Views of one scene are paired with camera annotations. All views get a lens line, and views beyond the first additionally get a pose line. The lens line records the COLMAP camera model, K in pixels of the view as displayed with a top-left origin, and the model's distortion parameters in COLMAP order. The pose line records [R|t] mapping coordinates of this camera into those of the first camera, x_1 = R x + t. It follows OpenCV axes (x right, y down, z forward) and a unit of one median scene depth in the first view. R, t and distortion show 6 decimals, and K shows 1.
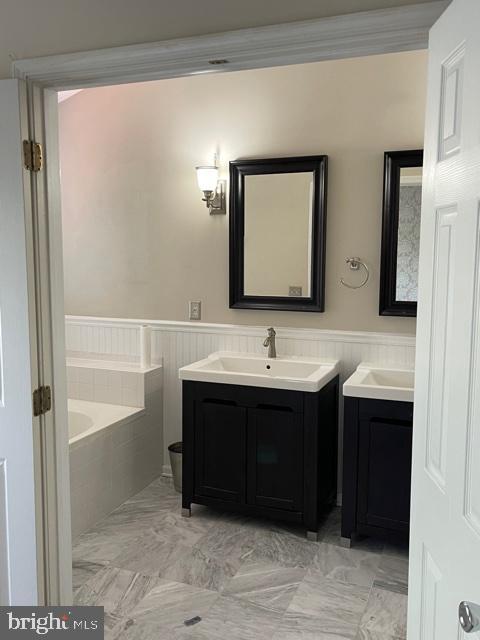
lens RADIAL K [[582.9, 0, 240.0], [0, 582.9, 320.0], [0, 0, 1]] dist [-0.001585, -0.001387]
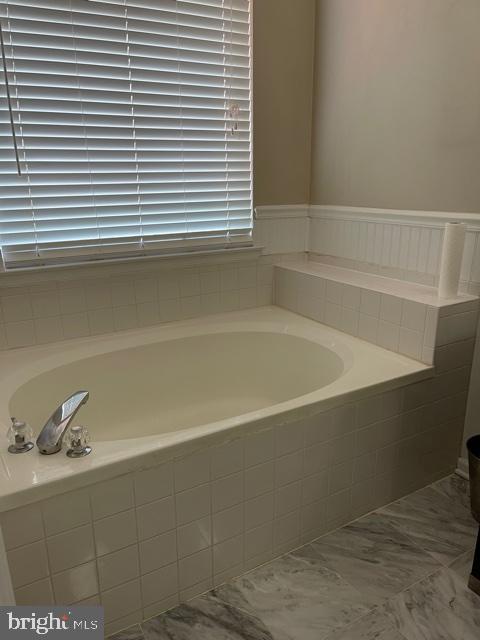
lens RADIAL K [[471.0, 0, 240.0], [0, 471.0, 320.0], [0, 0, 1]] dist [0.007642, 0.002050]
pose [[0.779884, 0.151396, -0.607339, -0.034221], [-0.031043, 0.978469, 0.204047, 0.015260], [0.625154, -0.140279, 0.767792, 0.519731]]
